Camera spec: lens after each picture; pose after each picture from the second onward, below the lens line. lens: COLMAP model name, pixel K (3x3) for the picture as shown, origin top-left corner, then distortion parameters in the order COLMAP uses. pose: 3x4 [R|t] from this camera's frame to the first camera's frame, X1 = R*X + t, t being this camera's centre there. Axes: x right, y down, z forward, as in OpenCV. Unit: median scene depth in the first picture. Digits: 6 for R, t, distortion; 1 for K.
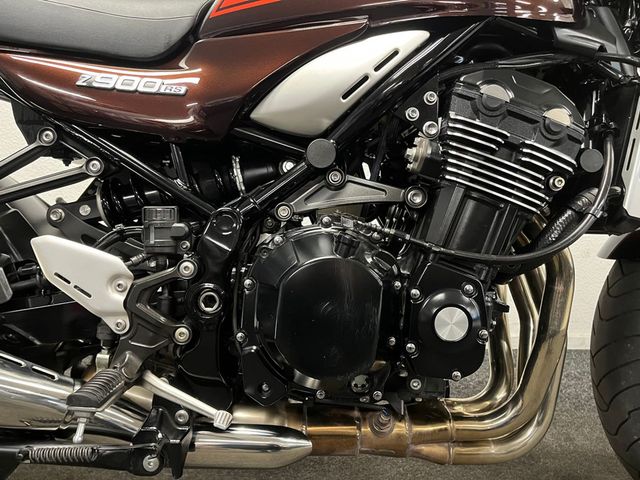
lens RADIAL K [[479.3, 0, 320.0], [0, 479.3, 240.0], [0, 0, 1]] dist [0.032430, -0.001976]
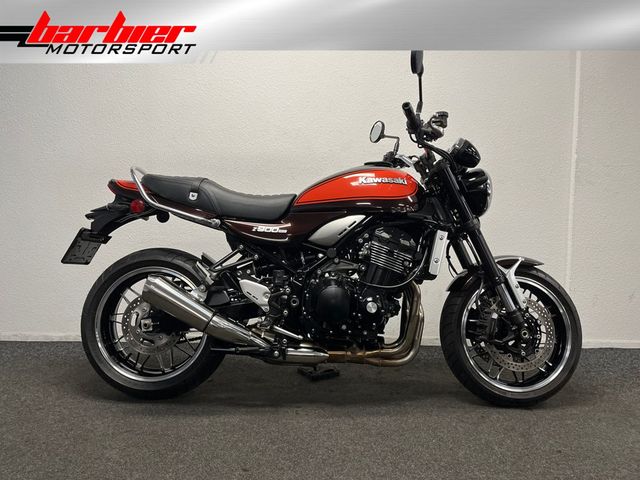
lens RADIAL K [[478.2, 0, 320.0], [0, 478.2, 240.0], [0, 0, 1]] dist [0.049609, -0.000957]
pose [[0.998480, -0.001900, -0.055088, 0.095329], [-0.004130, 0.994018, -0.109134, 0.070065], [0.054966, 0.109196, 0.992499, -2.012249]]
